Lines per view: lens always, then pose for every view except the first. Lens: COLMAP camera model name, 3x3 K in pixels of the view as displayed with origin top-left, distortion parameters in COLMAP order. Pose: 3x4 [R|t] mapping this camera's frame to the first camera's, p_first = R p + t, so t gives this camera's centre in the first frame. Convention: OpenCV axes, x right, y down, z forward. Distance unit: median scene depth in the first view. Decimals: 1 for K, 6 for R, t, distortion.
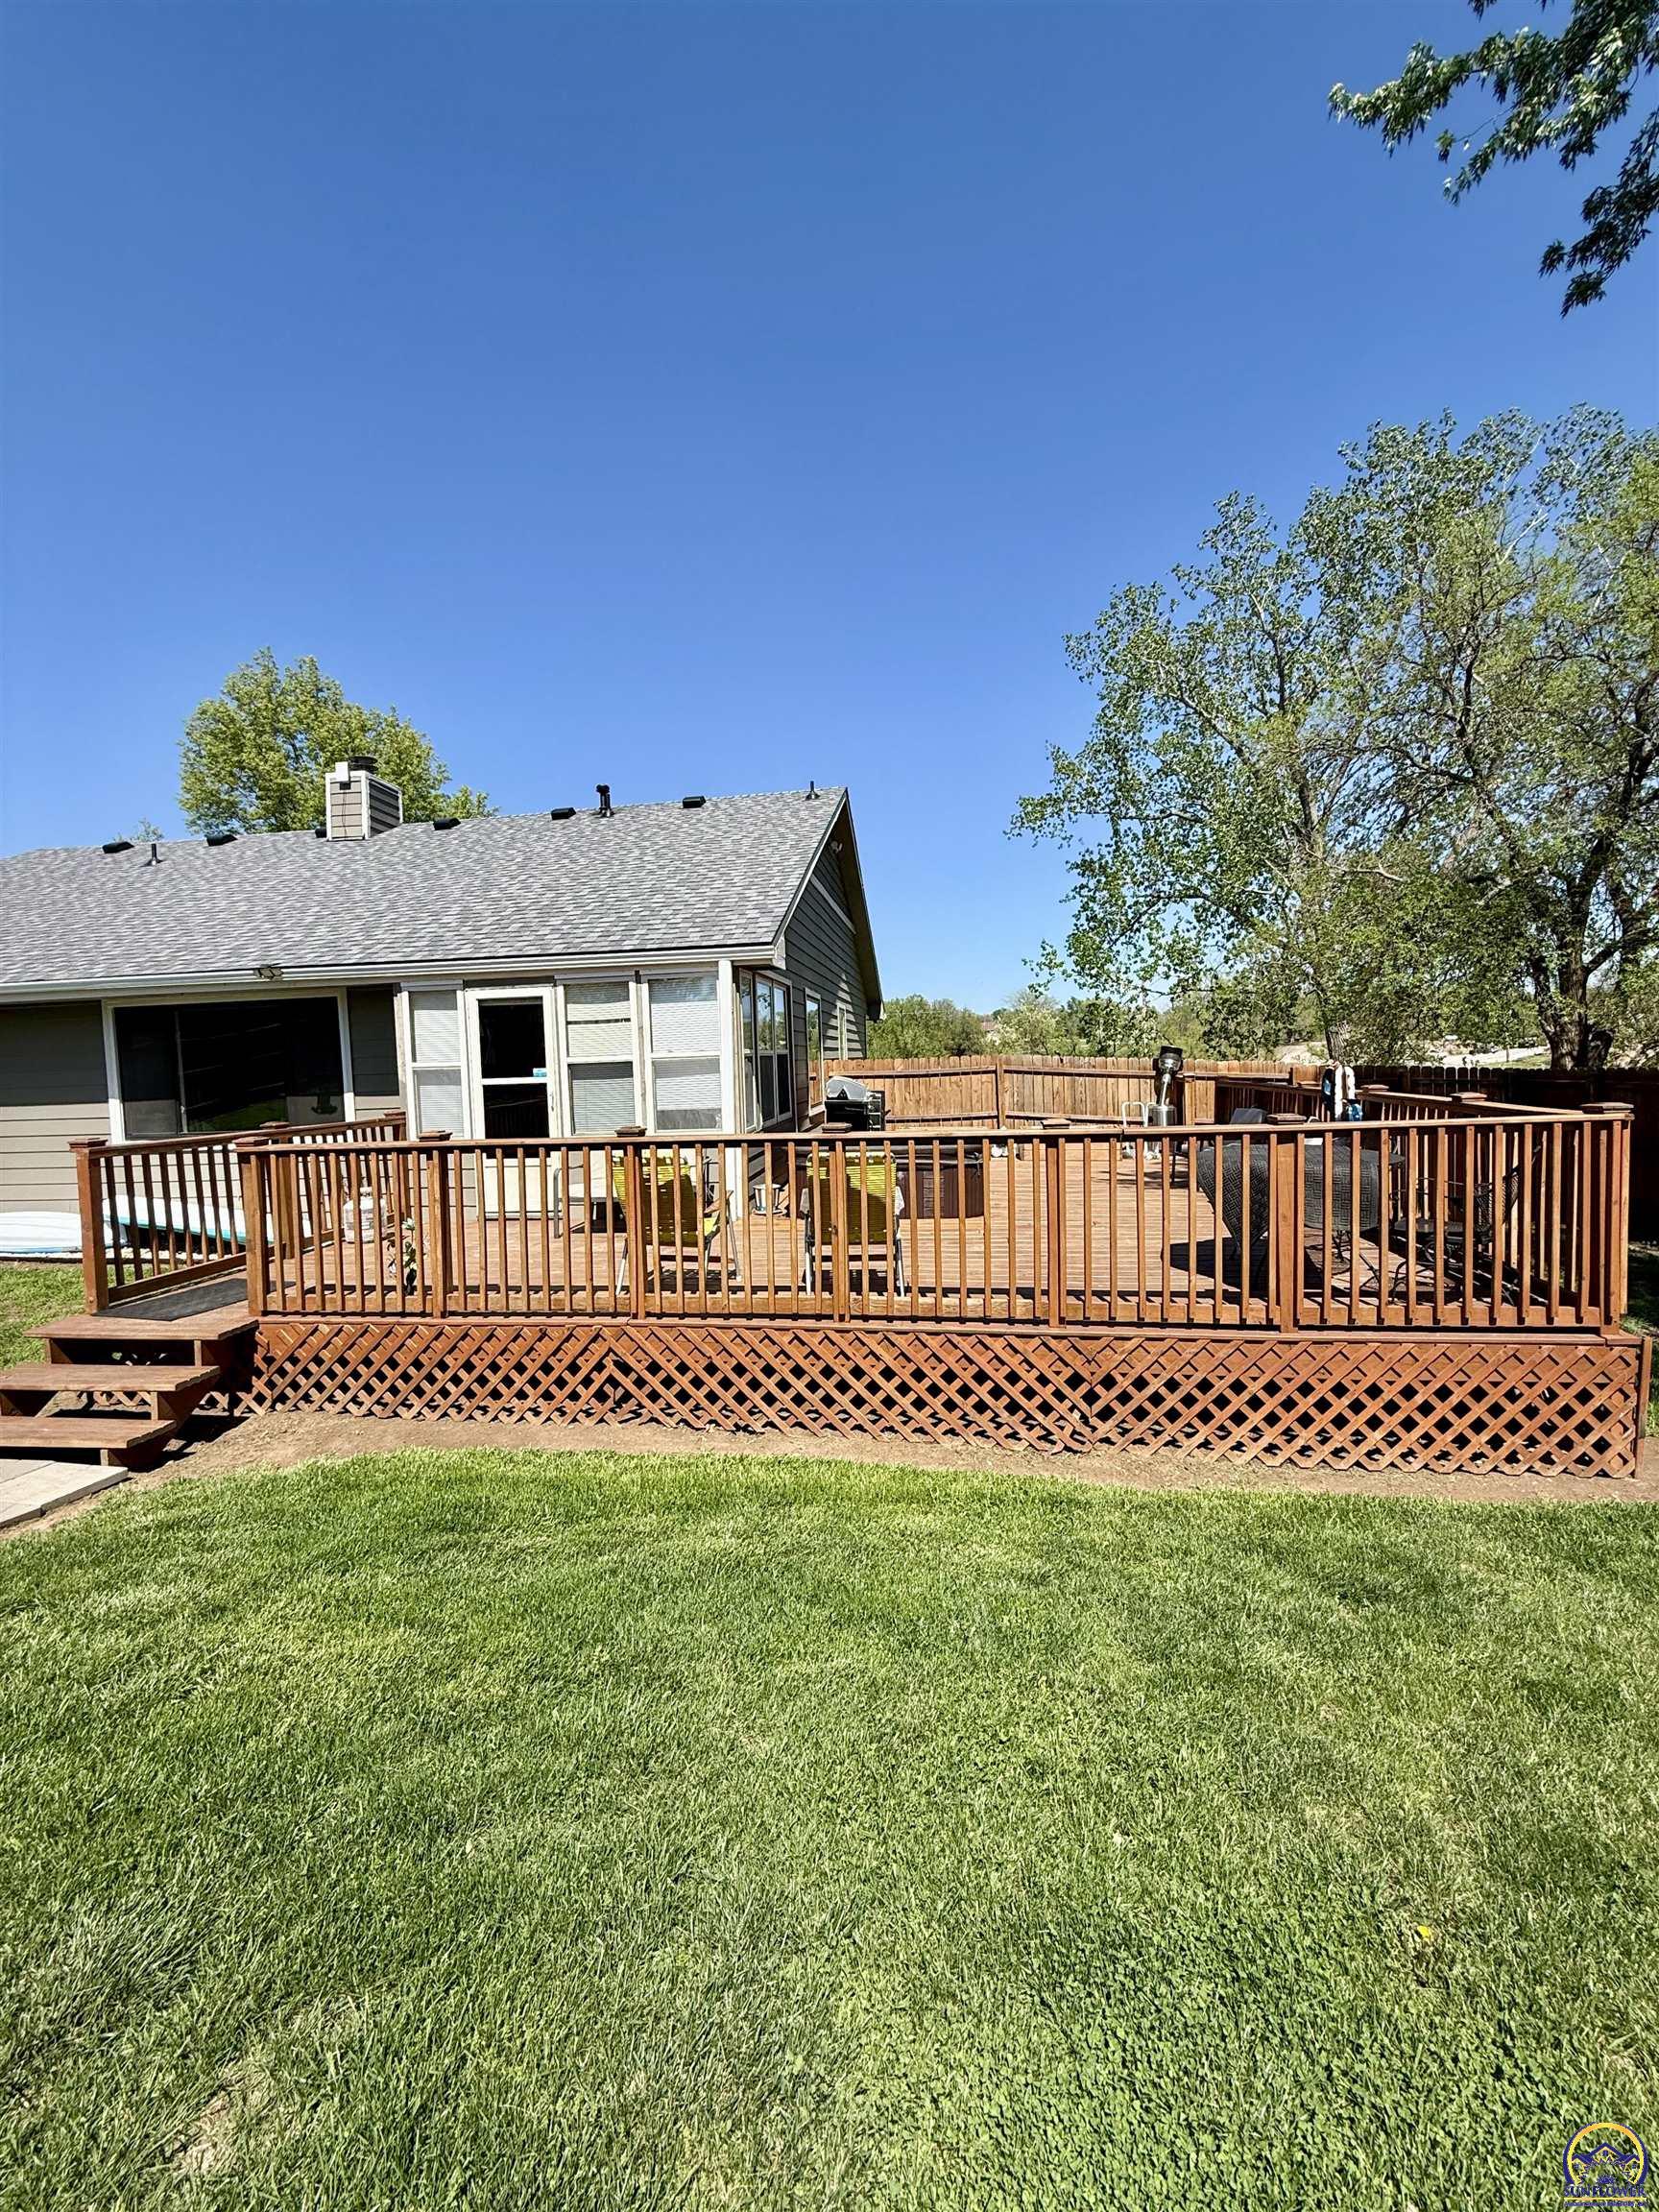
lens RADIAL K [[884.8, 0, 832.4], [0, 884.8, 1099.6], [0, 0, 1]] dist [0.001101, 0.000014]
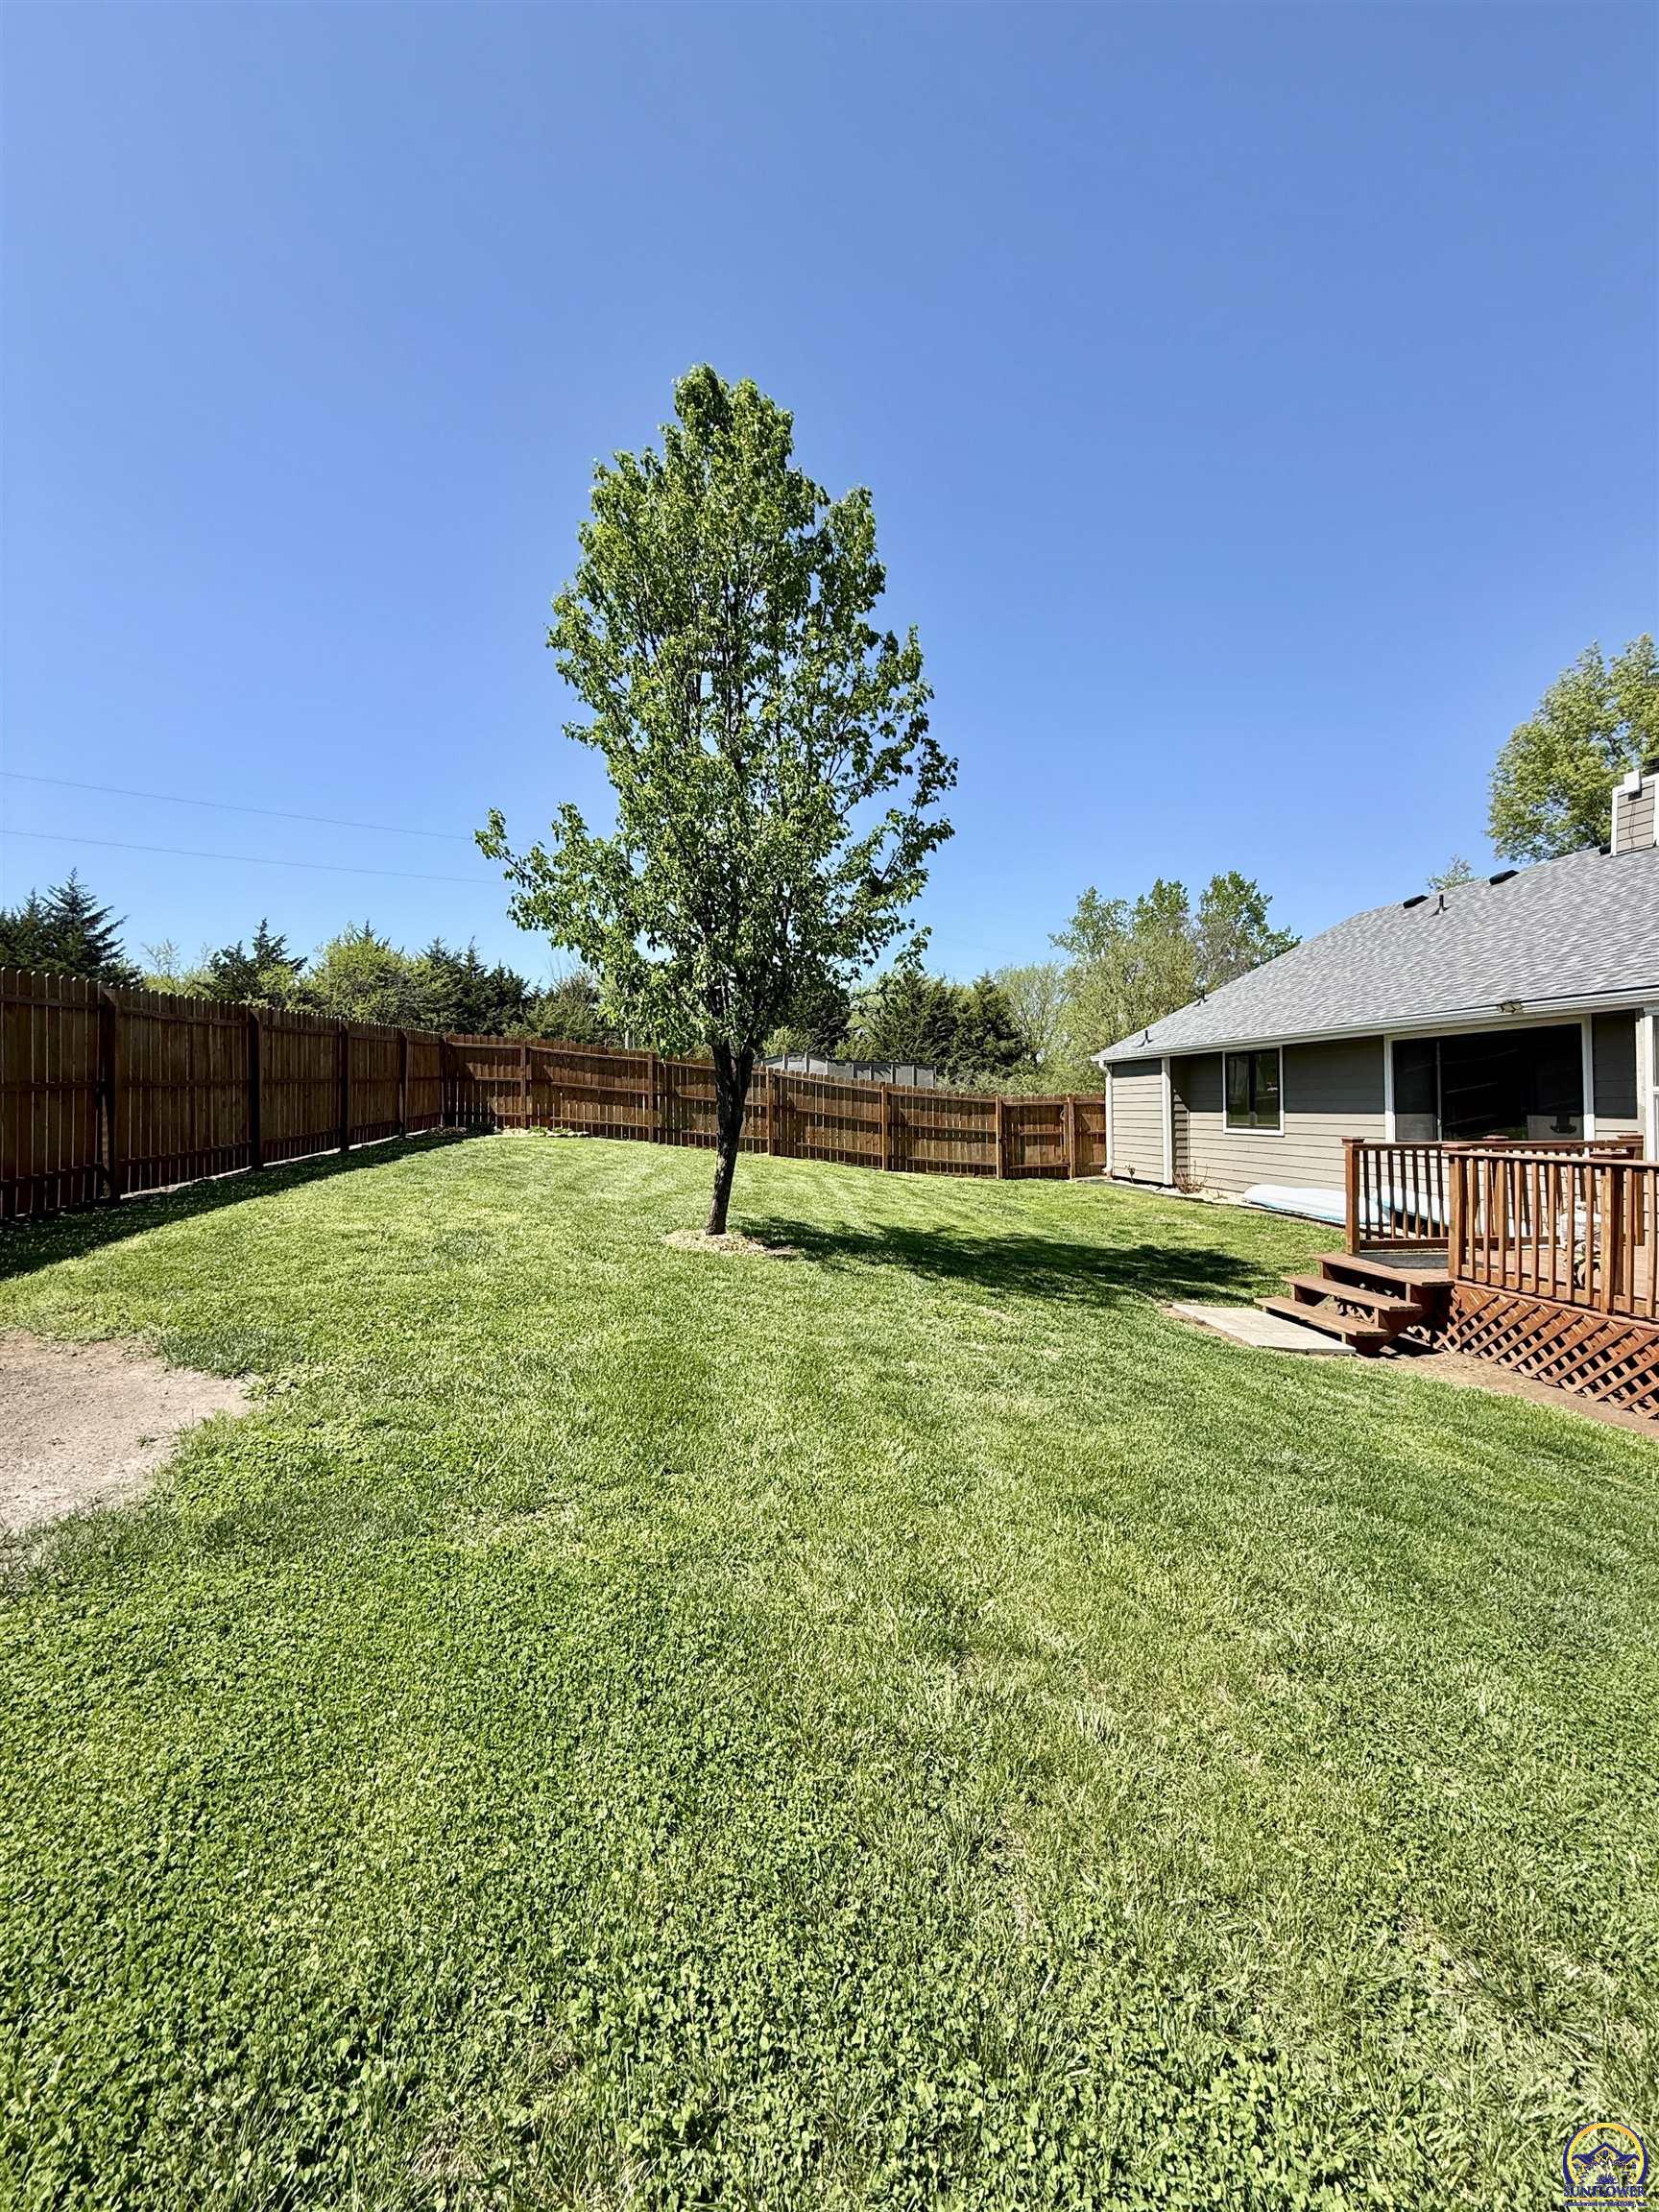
lens RADIAL K [[884.8, 0, 832.4], [0, 884.8, 1099.6], [0, 0, 1]] dist [0.001101, 0.000014]
pose [[0.295510, 0.027129, -0.954954, 0.335082], [-0.043496, 0.998942, 0.014919, -0.002936], [0.954349, 0.037128, 0.296377, -0.293010]]
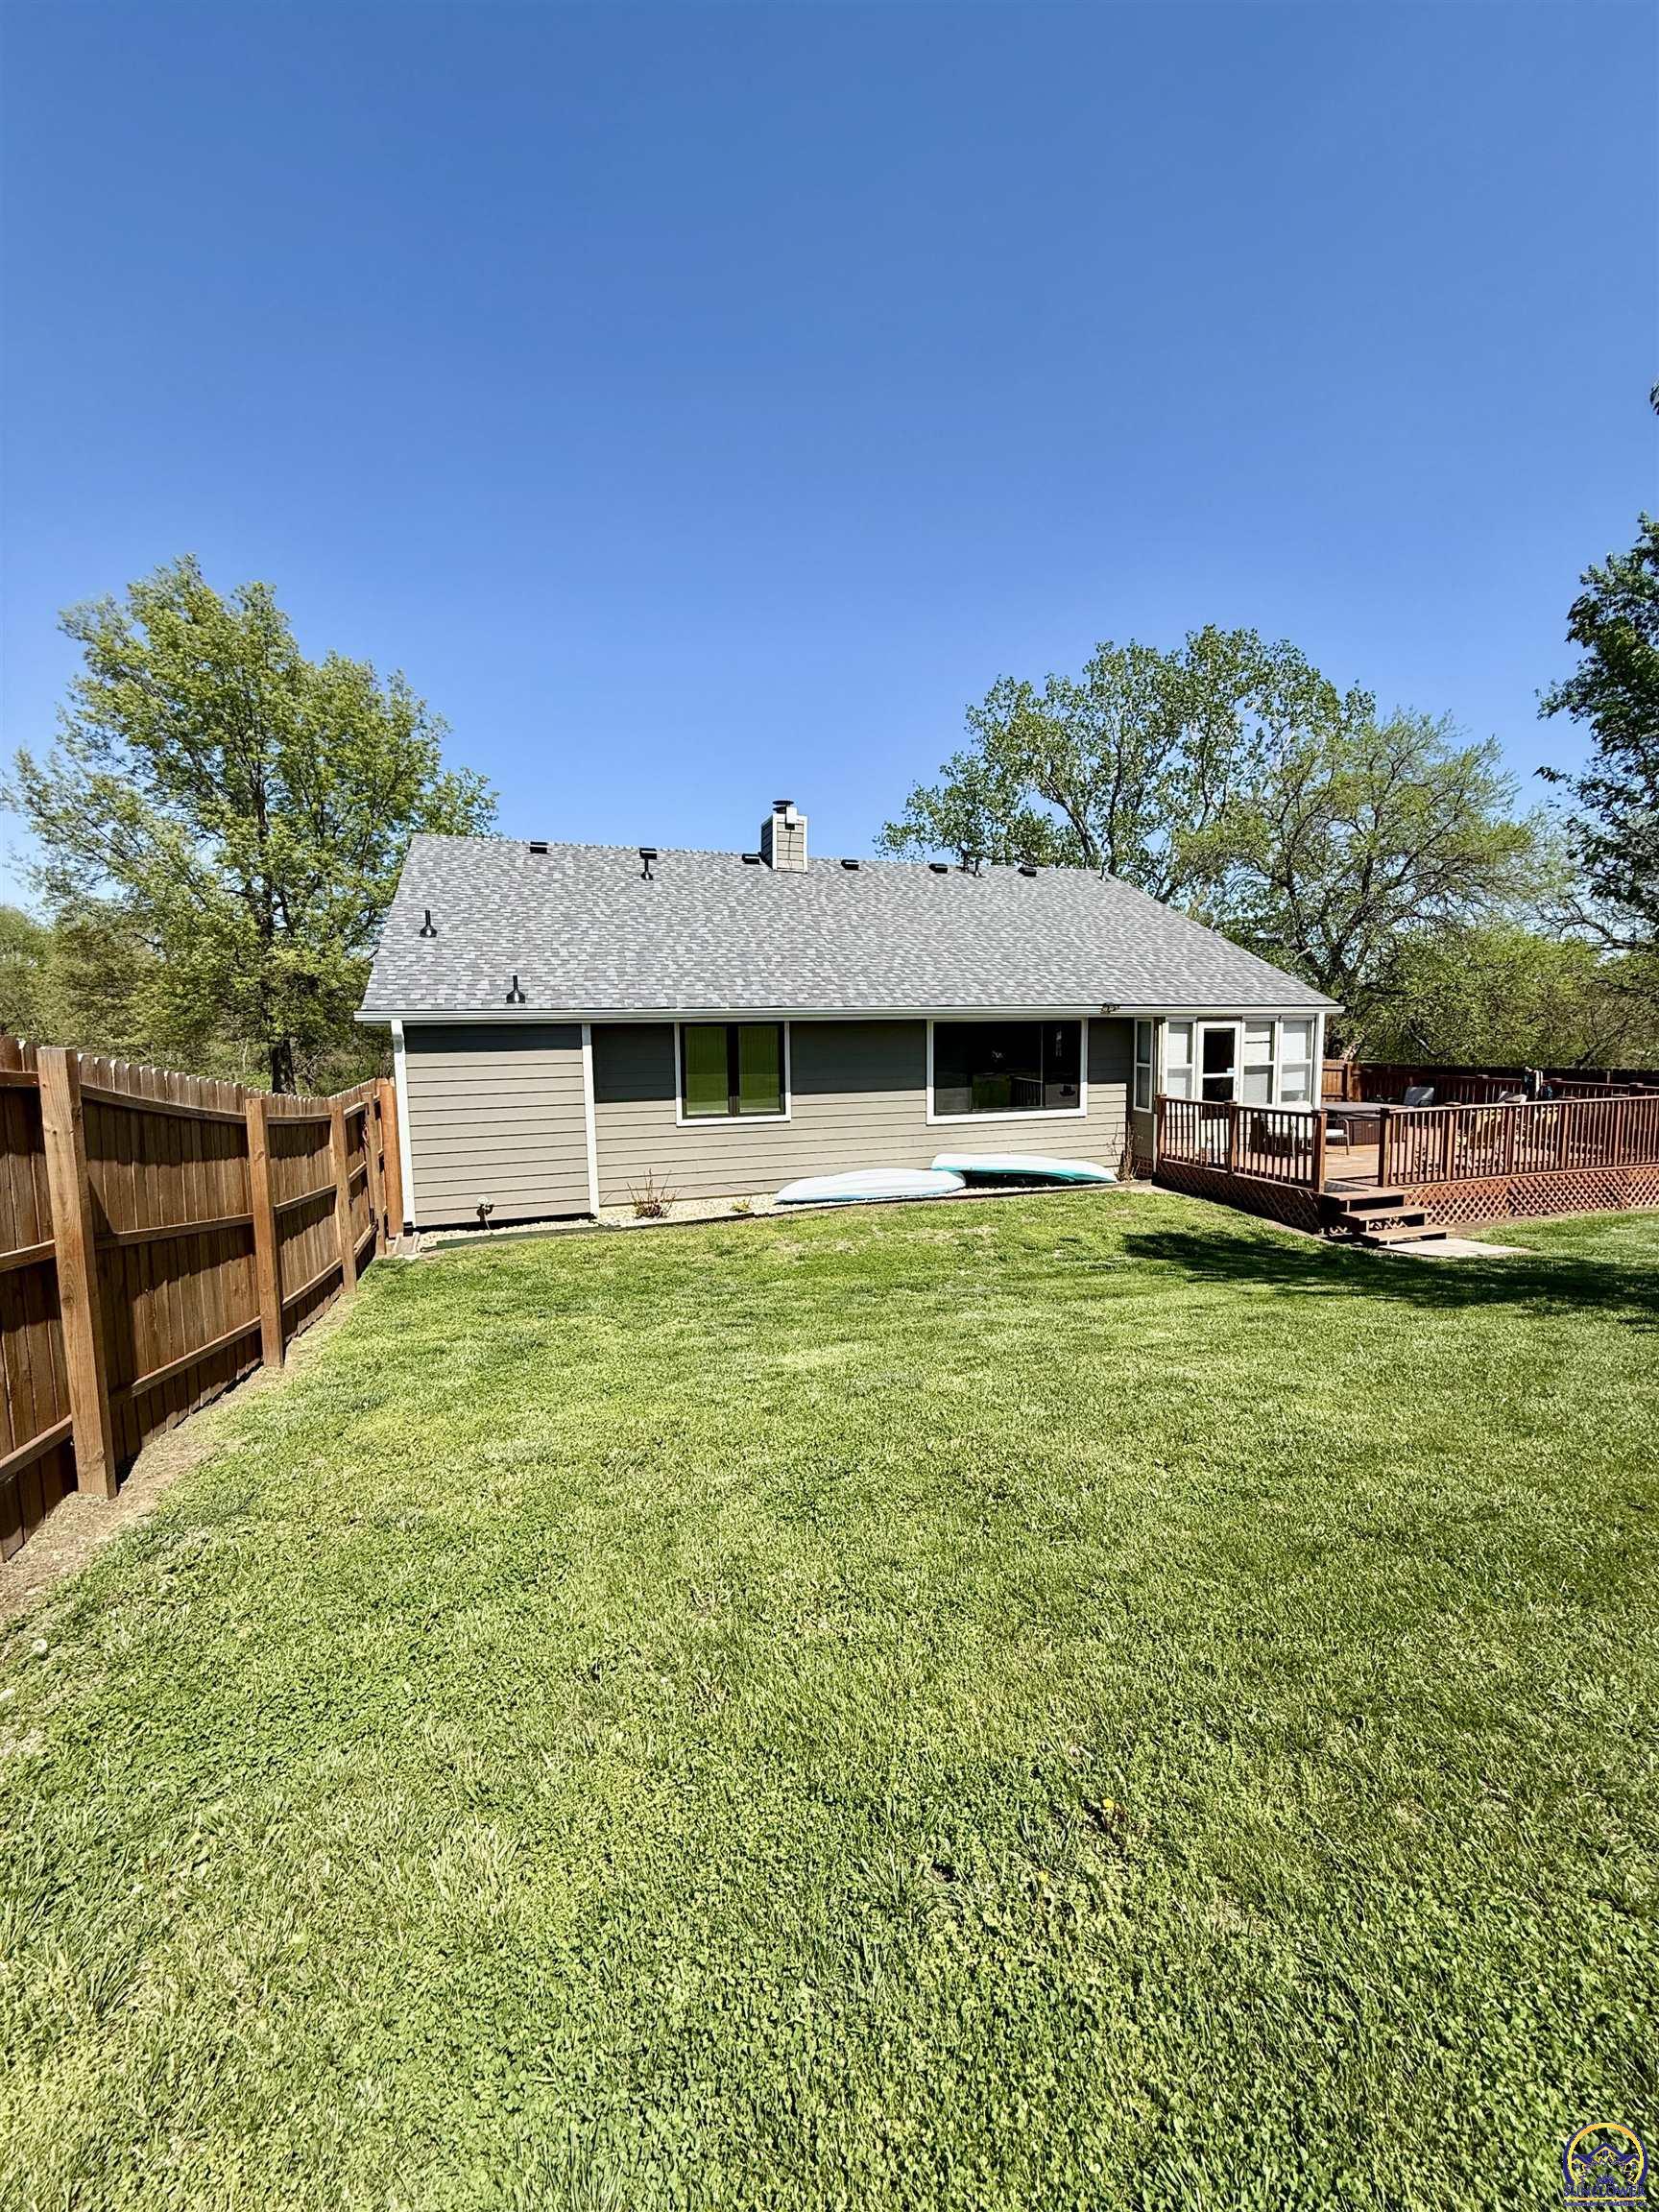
lens RADIAL K [[884.8, 0, 832.4], [0, 884.8, 1099.6], [0, 0, 1]] dist [0.001101, 0.000014]
pose [[0.881744, -0.016205, 0.471449, -2.994560], [-0.001970, 0.999275, 0.038032, -0.061783], [-0.471723, -0.034463, 0.881073, -0.324827]]
